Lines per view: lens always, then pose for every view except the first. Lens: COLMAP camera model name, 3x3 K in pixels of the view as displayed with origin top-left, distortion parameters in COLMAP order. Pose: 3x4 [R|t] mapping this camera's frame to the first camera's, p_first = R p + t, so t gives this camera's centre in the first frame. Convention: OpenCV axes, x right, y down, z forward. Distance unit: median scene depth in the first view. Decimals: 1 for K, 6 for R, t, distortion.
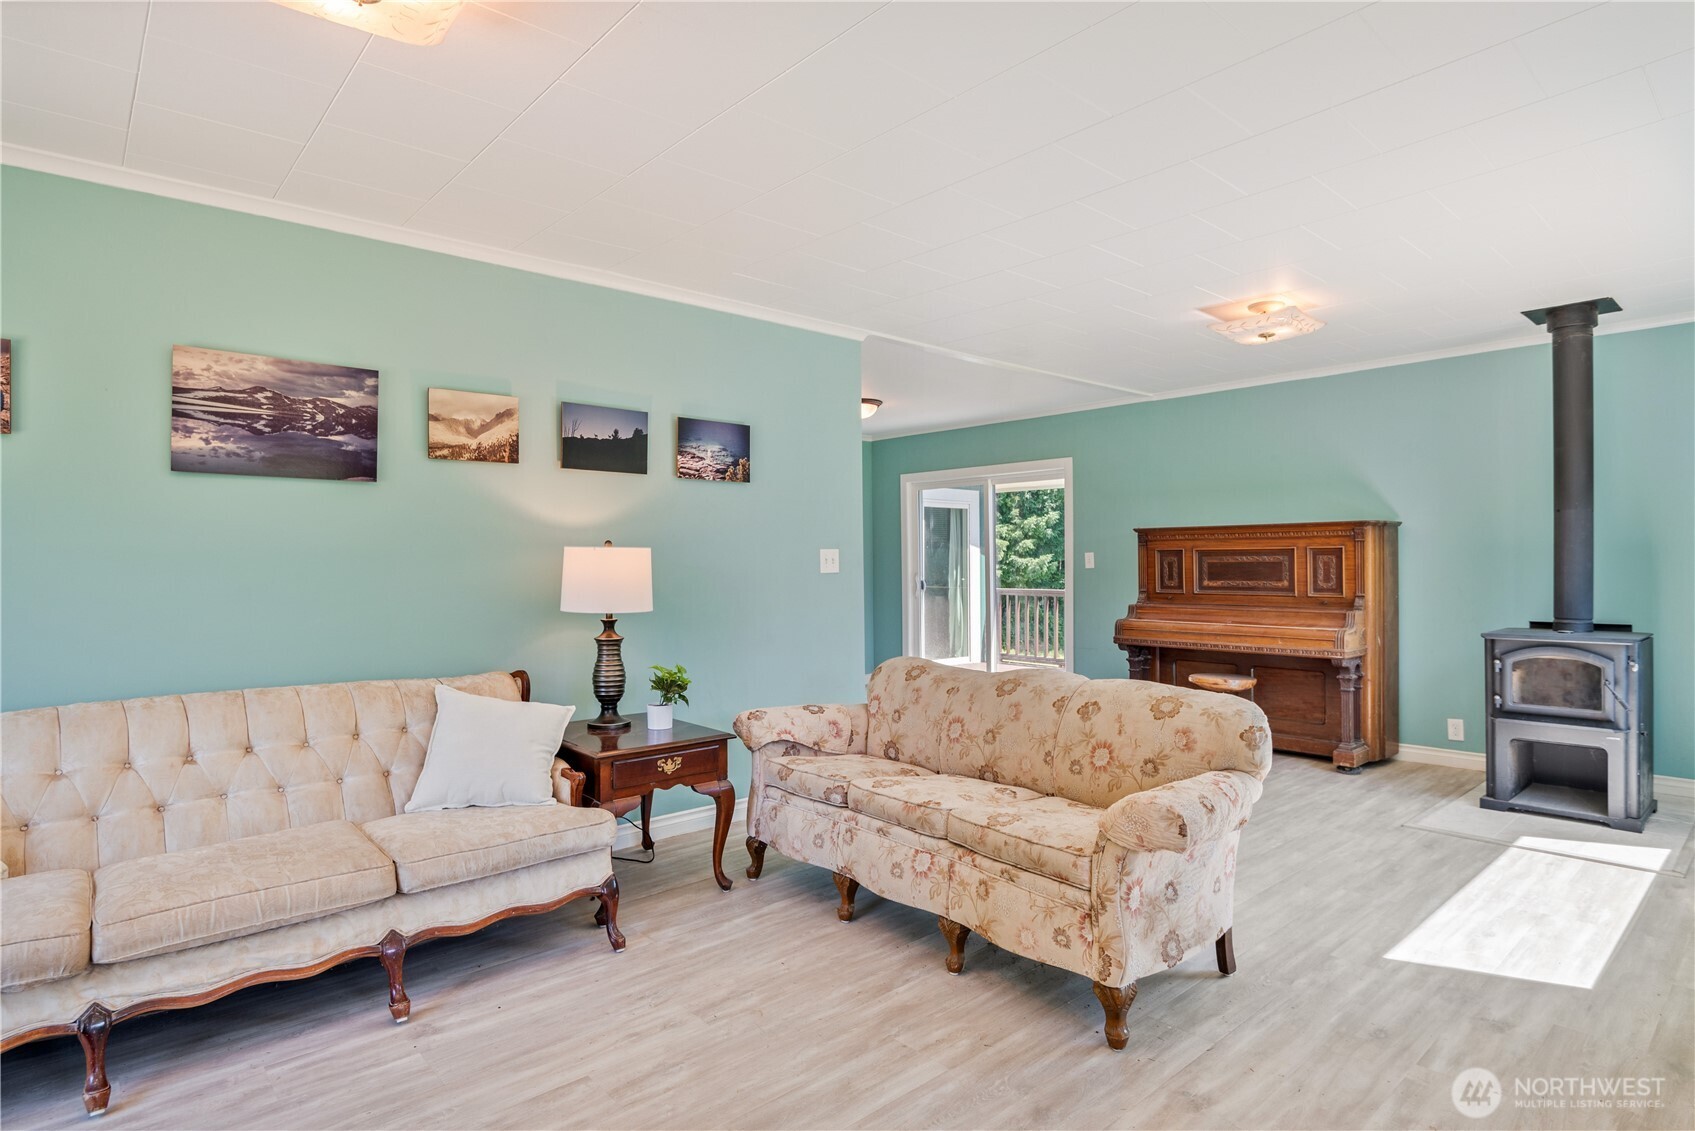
lens RADIAL K [[916.7, 0, 847.8], [0, 916.7, 566.2], [0, 0, 1]] dist [-0.011830, -0.004943]
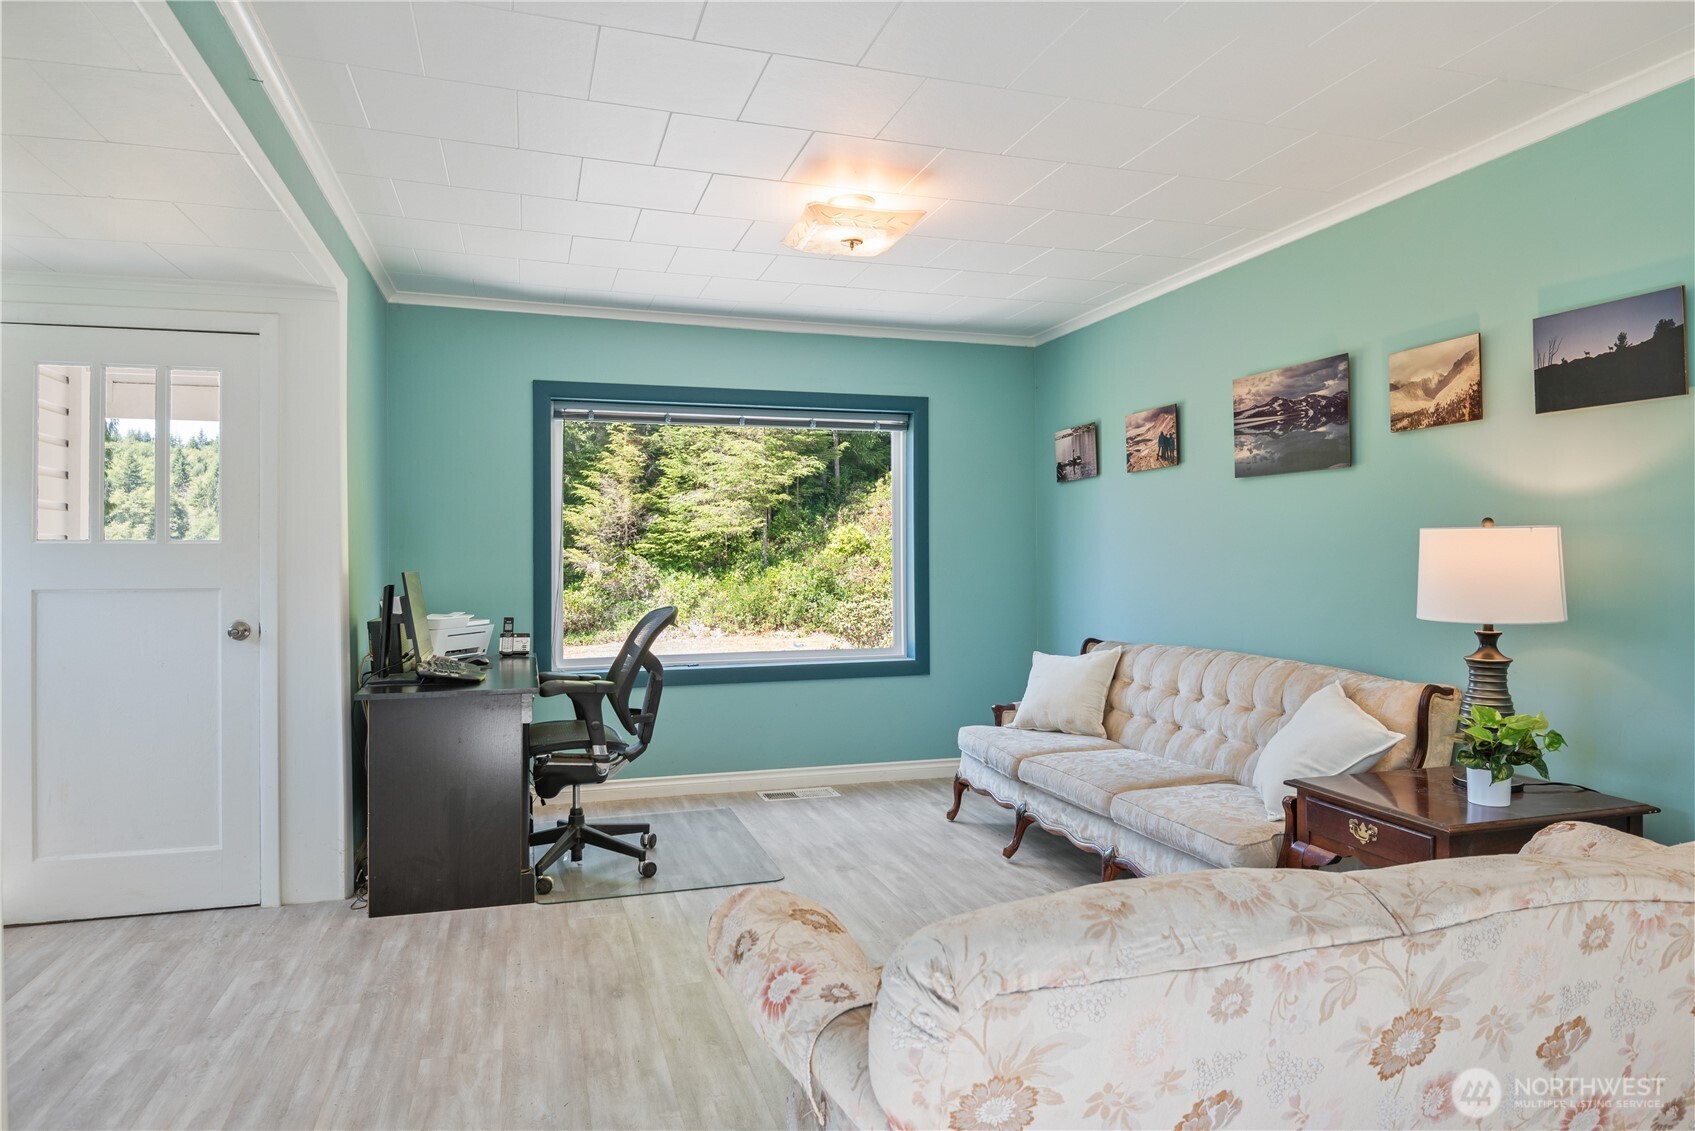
lens RADIAL K [[1060.6, 0, 845.7], [0, 1060.6, 554.0], [0, 0, 1]] dist [-0.004487, -0.001312]
pose [[-0.436928, 0.004841, -0.899483, 0.742444], [-0.003450, 0.999969, 0.007058, -0.005132], [0.899490, 0.006186, -0.436898, 1.015843]]
